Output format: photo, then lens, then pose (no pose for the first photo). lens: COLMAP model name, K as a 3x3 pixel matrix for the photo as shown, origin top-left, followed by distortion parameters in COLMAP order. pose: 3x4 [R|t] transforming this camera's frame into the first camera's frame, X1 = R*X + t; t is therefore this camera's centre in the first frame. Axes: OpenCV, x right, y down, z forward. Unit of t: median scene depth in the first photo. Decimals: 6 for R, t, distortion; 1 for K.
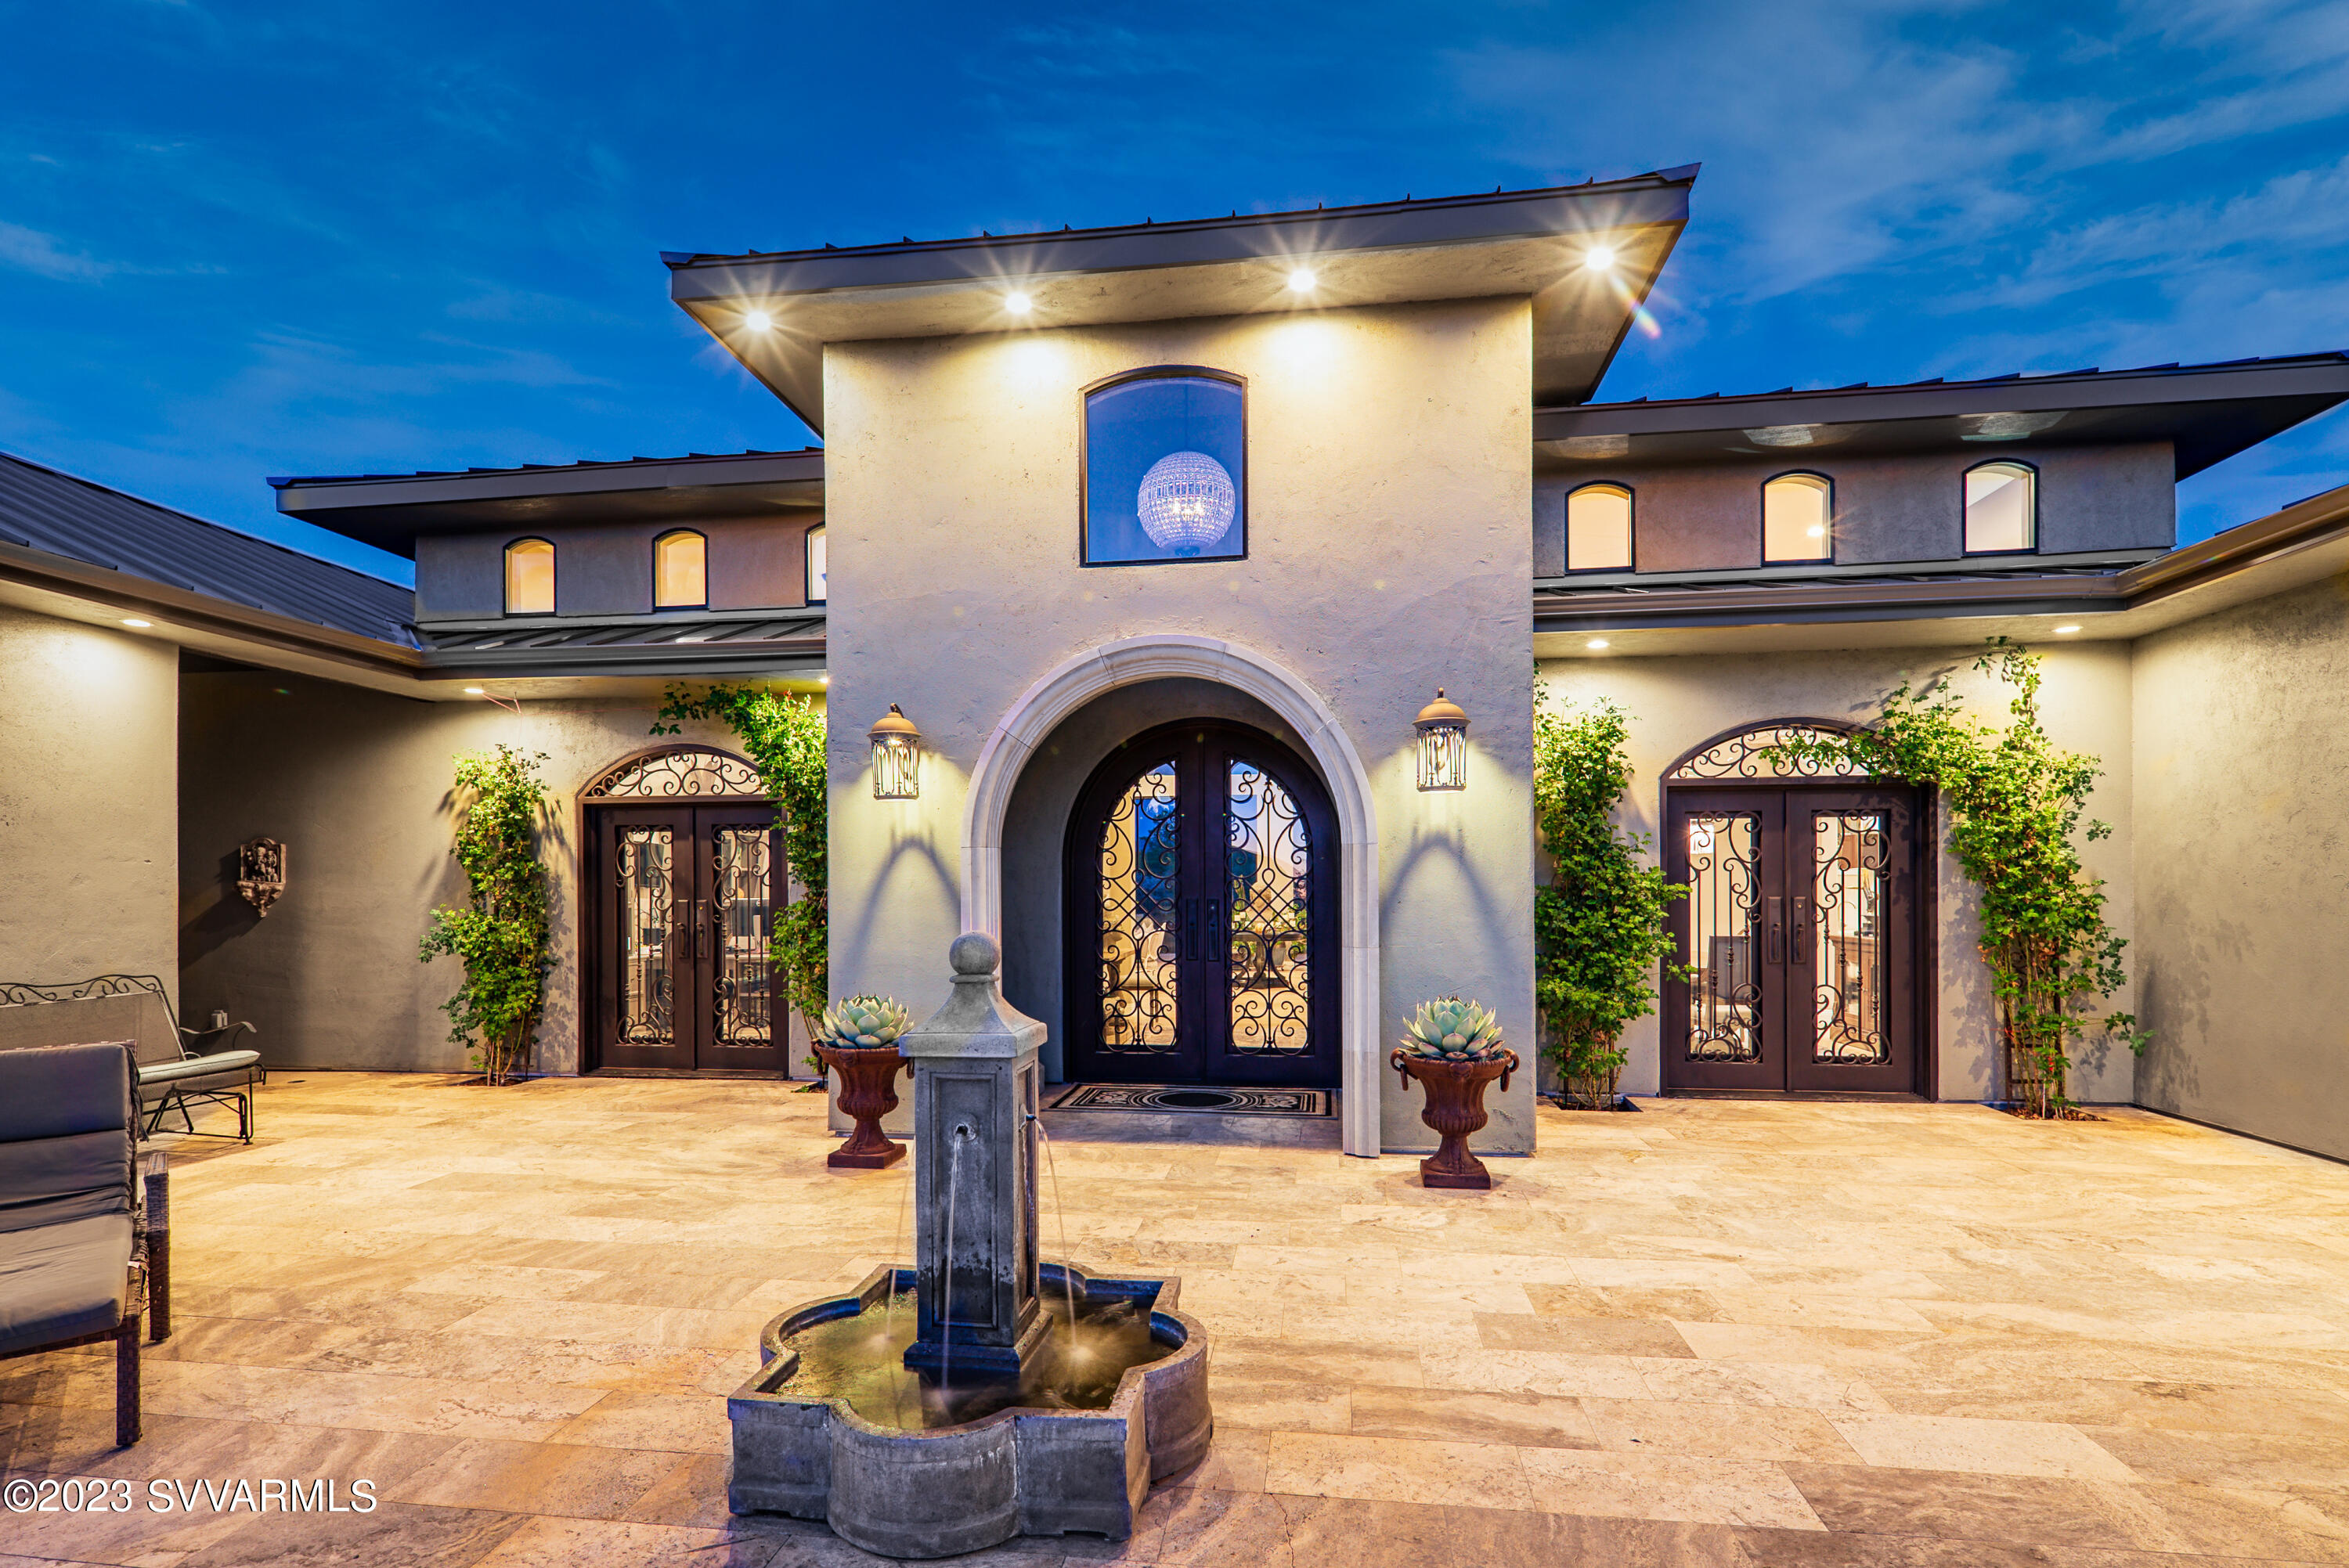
lens RADIAL K [[1172.8, 0, 1164.3], [0, 1172.8, 878.5], [0, 0, 1]] dist [0.003610, -0.003247]
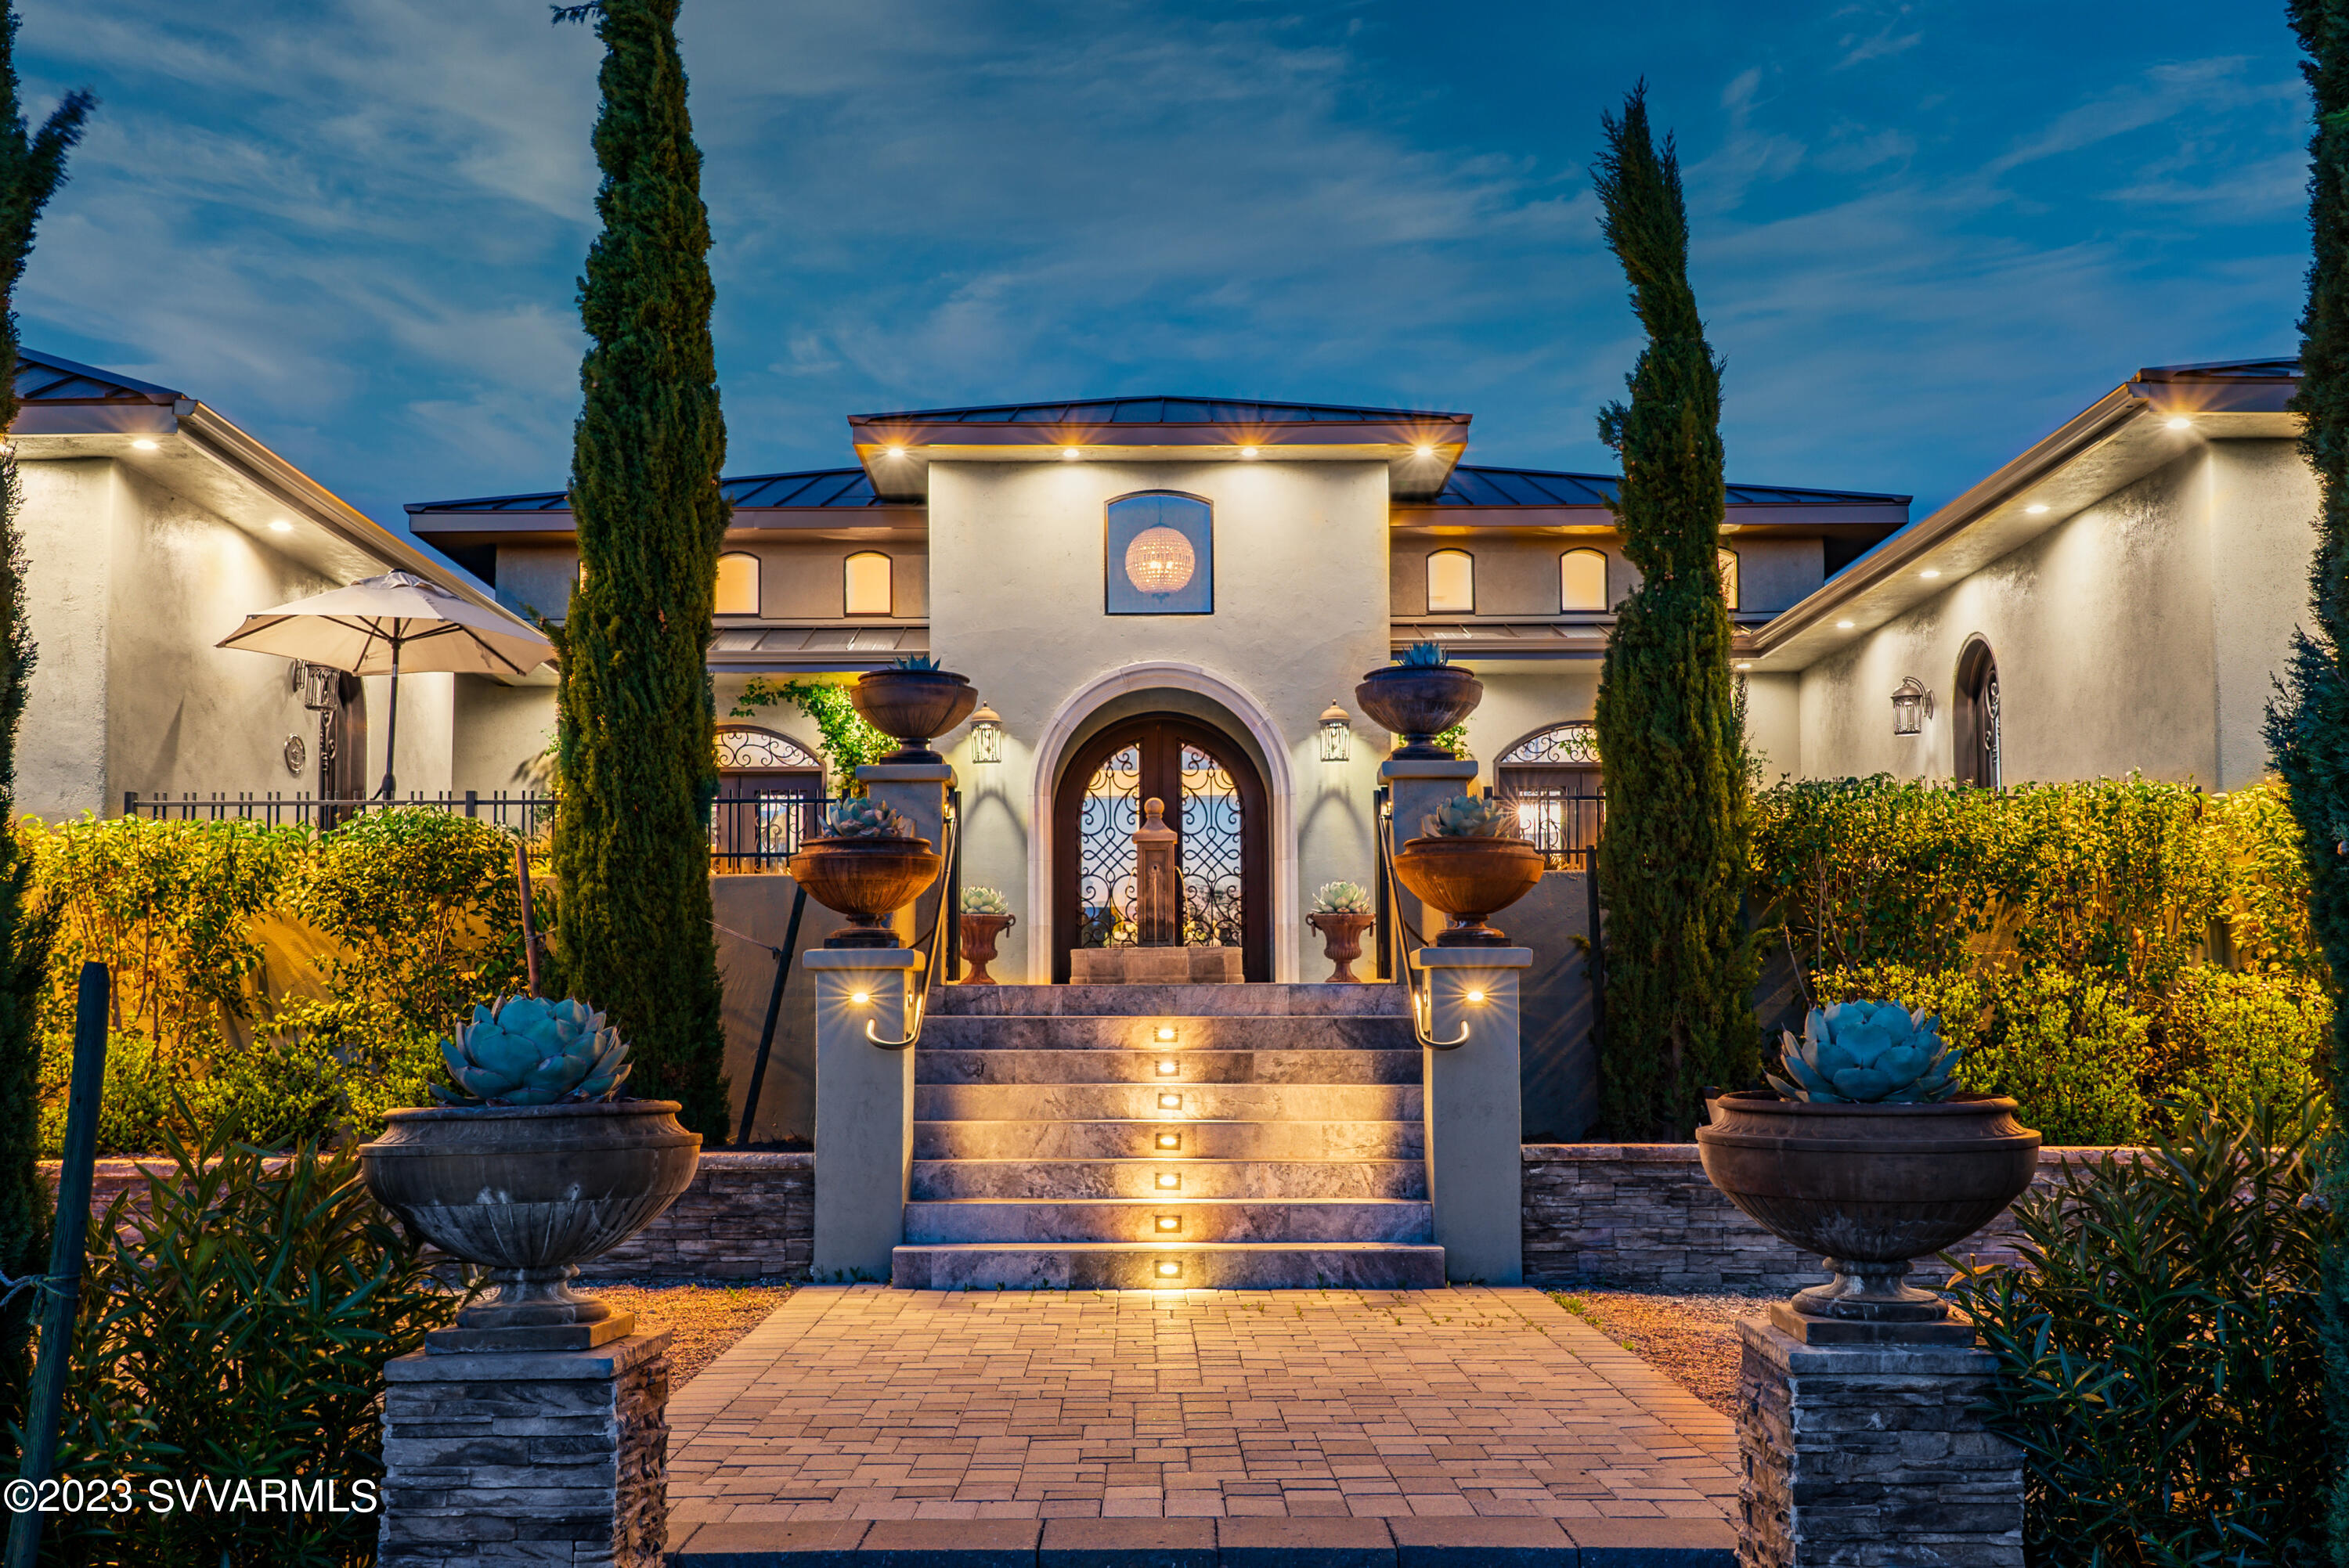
lens RADIAL K [[2301.3, 0, 1178.0], [0, 2301.3, 798.0], [0, 0, 1]] dist [-0.137508, 0.000000]
pose [[0.989810, 0.012945, 0.141805, -0.377178], [-0.000354, 0.996080, -0.088458, 0.225015], [-0.142394, 0.087507, 0.985934, -1.844824]]
